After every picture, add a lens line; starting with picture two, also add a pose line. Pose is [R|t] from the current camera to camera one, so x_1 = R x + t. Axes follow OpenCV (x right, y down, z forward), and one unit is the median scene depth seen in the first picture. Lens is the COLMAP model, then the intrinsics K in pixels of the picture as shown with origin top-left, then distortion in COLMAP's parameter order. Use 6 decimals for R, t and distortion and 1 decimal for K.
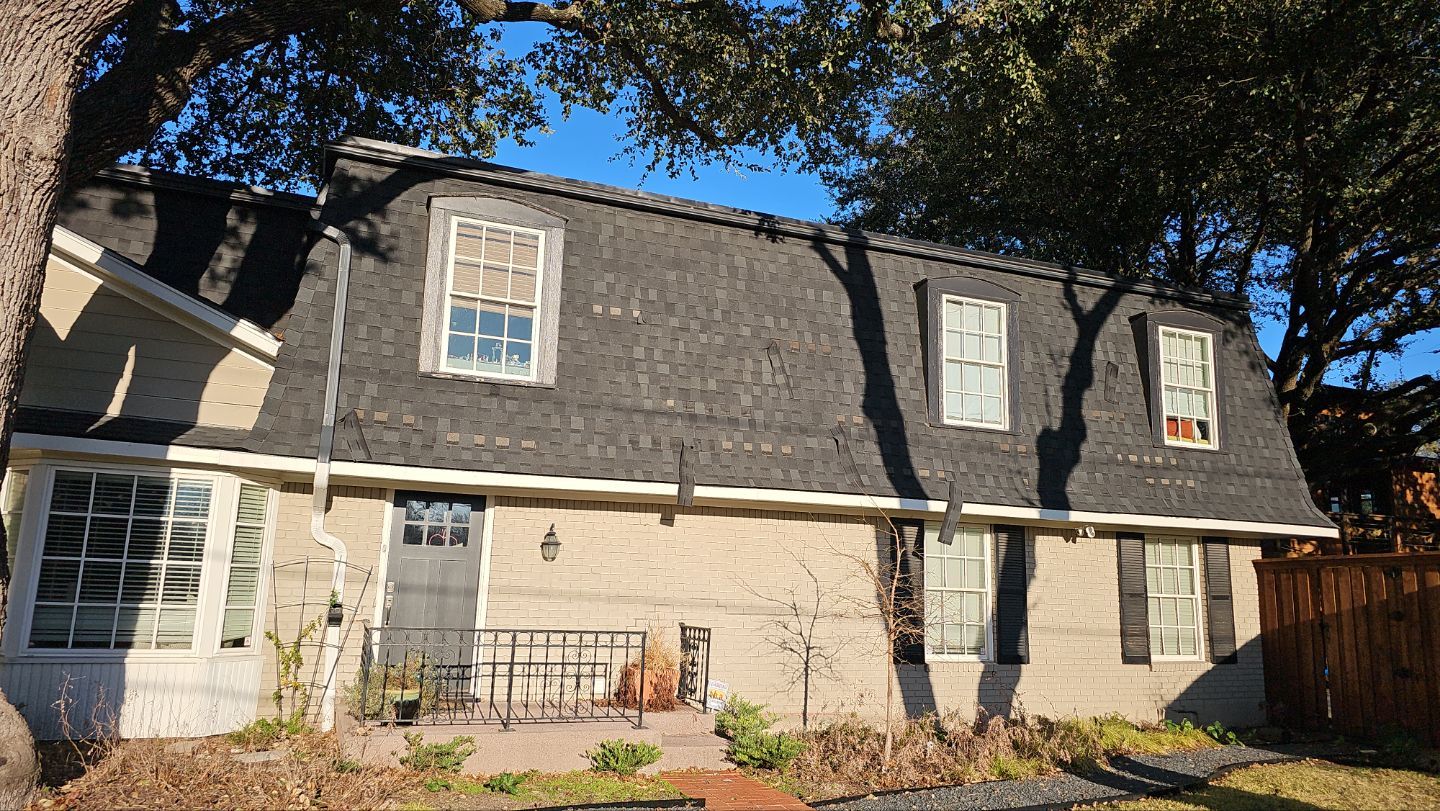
lens RADIAL K [[974.7, 0, 736.8], [0, 974.7, 414.3], [0, 0, 1]] dist [0.056636, -0.053677]
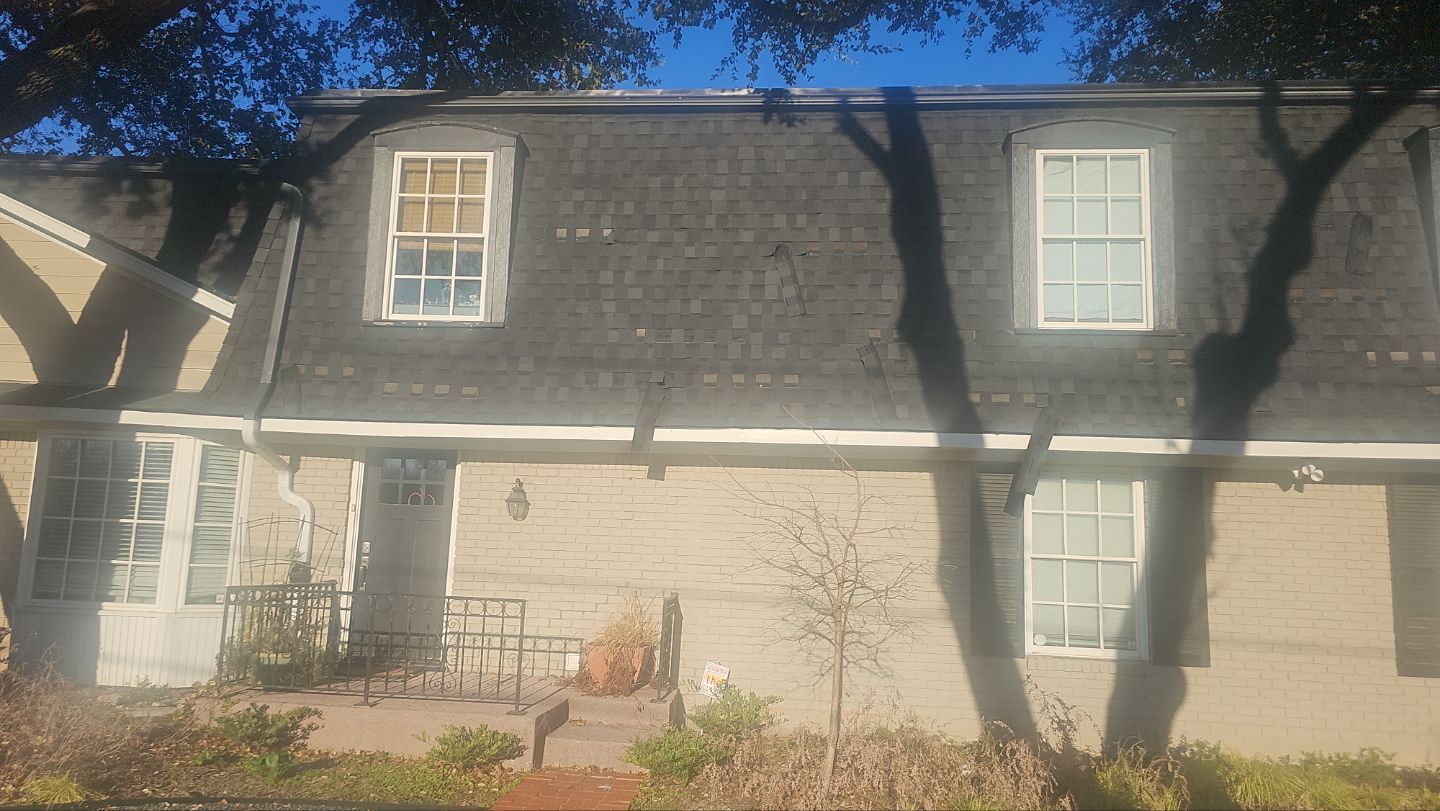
lens RADIAL K [[974.7, 0, 691.0], [0, 974.7, 417.0], [0, 0, 1]] dist [0.056636, -0.053677]
pose [[0.889245, -0.058730, -0.453645, 0.328652], [0.069220, 0.997580, 0.006536, 0.055575], [0.452163, -0.037214, 0.891158, 0.254551]]
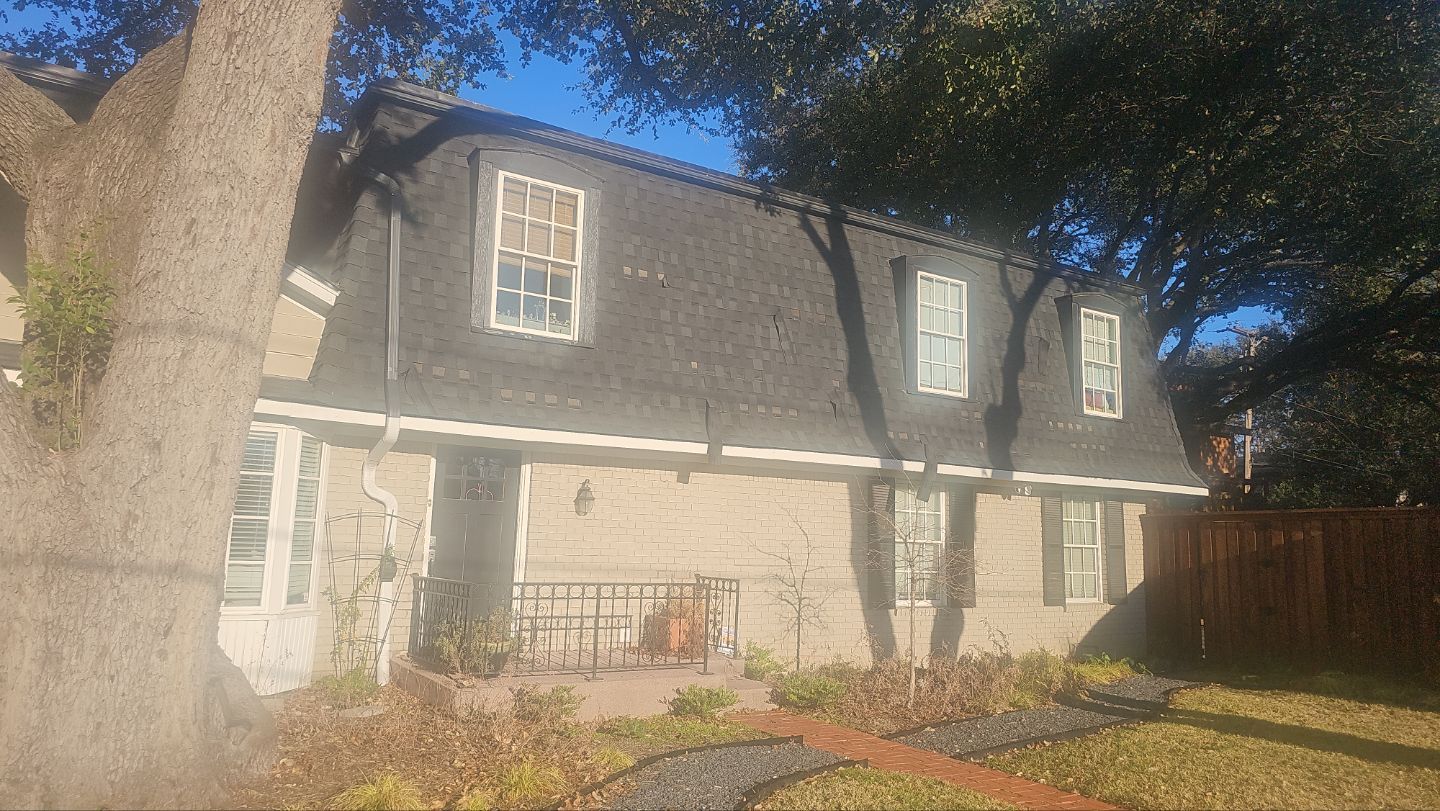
lens RADIAL K [[974.7, 0, 724.0], [0, 974.7, 399.3], [0, 0, 1]] dist [0.056636, -0.053677]
pose [[0.979551, 0.028938, 0.199106, -0.230579], [-0.036857, 0.998665, 0.036183, -0.013296], [-0.197793, -0.042782, 0.979310, -0.025283]]
